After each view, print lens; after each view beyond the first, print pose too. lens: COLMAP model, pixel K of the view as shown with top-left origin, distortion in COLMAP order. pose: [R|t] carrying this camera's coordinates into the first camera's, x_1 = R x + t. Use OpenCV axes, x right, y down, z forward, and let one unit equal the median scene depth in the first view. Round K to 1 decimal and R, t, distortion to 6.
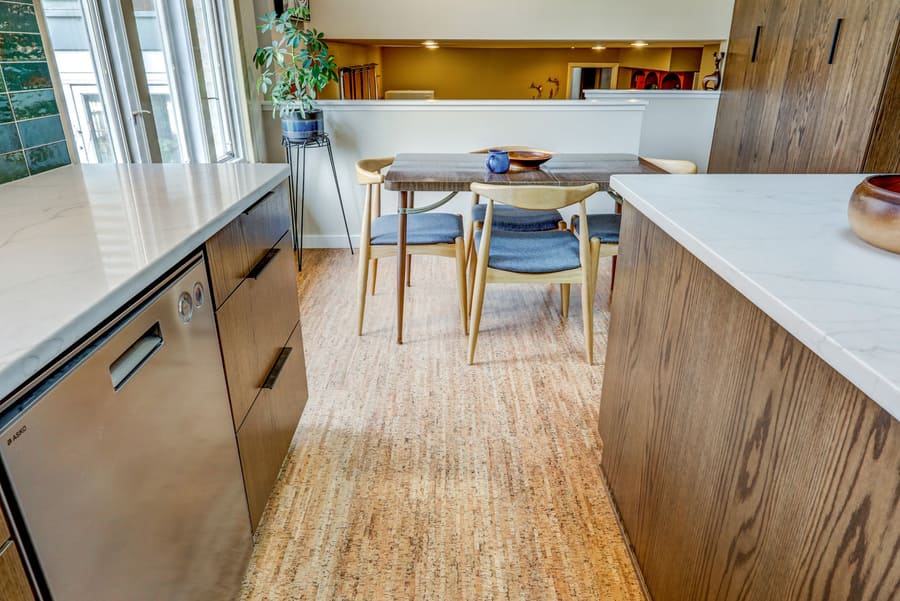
lens RADIAL K [[536.7, 0, 518.3], [0, 536.7, 304.7], [0, 0, 1]] dist [-0.002753, 0.000395]
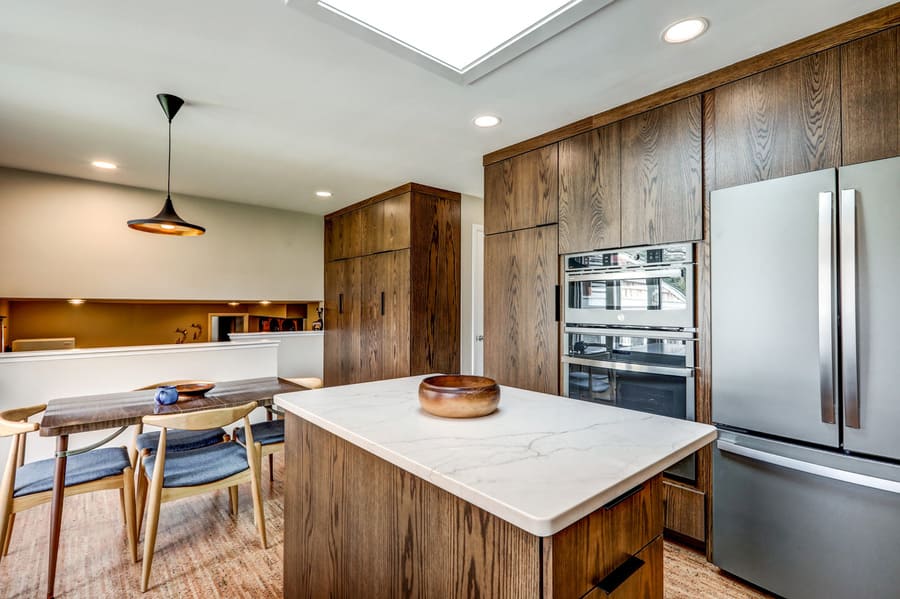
lens RADIAL K [[429.5, 0, 450.0], [0, 429.5, 299.5], [0, 0, 1]] dist [-0.000681, 0.001375]
pose [[0.760318, 0.009975, 0.649475, -0.185177], [0.248051, 0.919644, -0.304508, -0.008829], [-0.600323, 0.392626, 0.696748, -0.156301]]
